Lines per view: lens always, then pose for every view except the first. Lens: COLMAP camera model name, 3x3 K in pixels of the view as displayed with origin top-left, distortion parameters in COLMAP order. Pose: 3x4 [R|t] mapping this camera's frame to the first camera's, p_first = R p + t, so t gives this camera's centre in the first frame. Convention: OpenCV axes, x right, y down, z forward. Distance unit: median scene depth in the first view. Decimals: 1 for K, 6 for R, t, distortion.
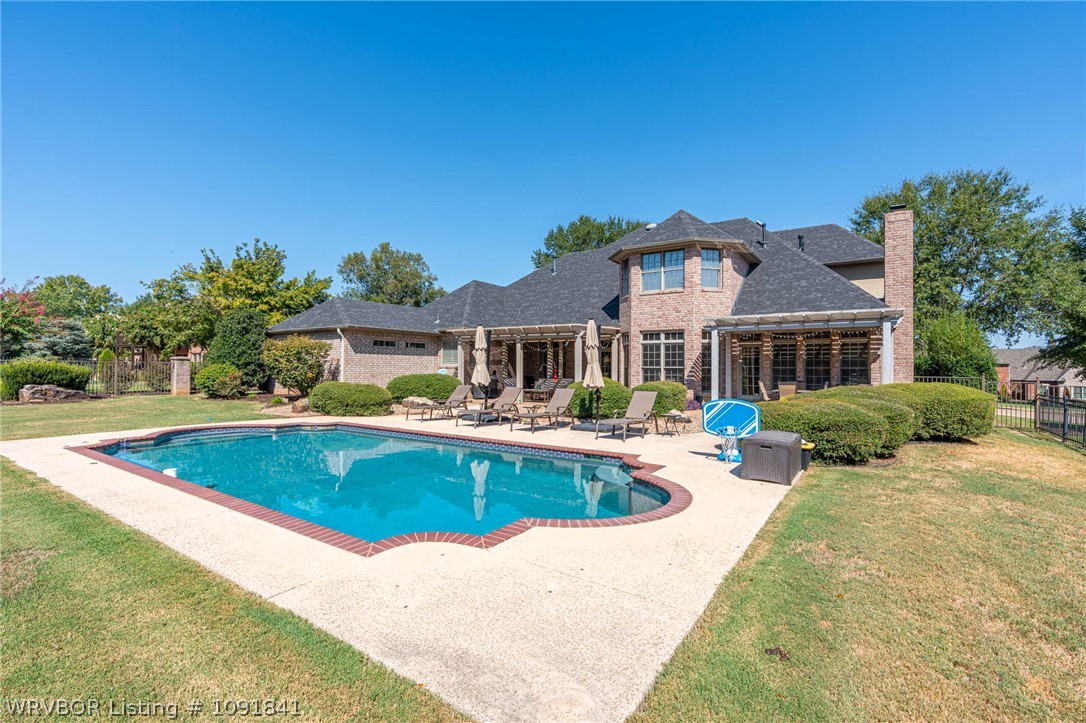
lens RADIAL K [[488.3, 0, 543.0], [0, 488.3, 361.5], [0, 0, 1]] dist [-0.008975, -0.000182]
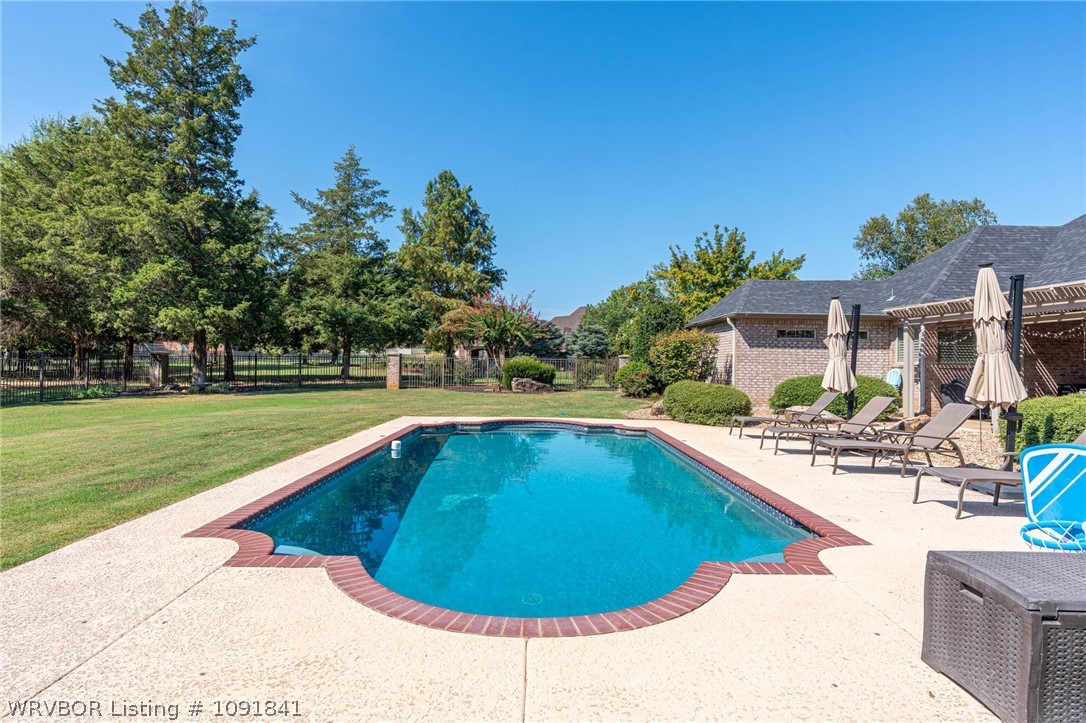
lens RADIAL K [[586.1, 0, 543.0], [0, 586.1, 361.5], [0, 0, 1]] dist [-0.004307, 0.000043]
pose [[0.569349, -0.000980, -0.822095, 0.216741], [-0.000500, 0.999999, -0.001538, 0.007826], [0.822096, 0.001287, 0.569348, 0.188470]]
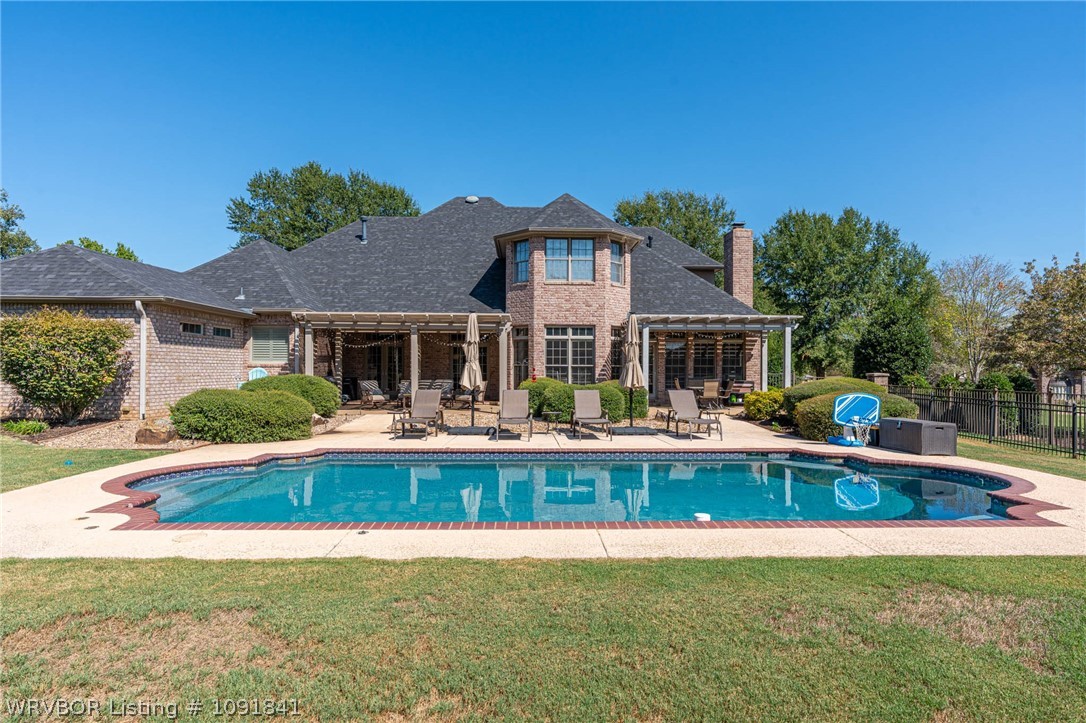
lens RADIAL K [[617.3, 0, 543.8], [0, 617.3, 339.2], [0, 0, 1]] dist [-0.004682, -0.000815]
pose [[0.810308, 0.024462, 0.585494, -0.470035], [-0.006185, 0.999430, -0.033196, 0.001007], [-0.585972, 0.023277, 0.809997, 0.101623]]
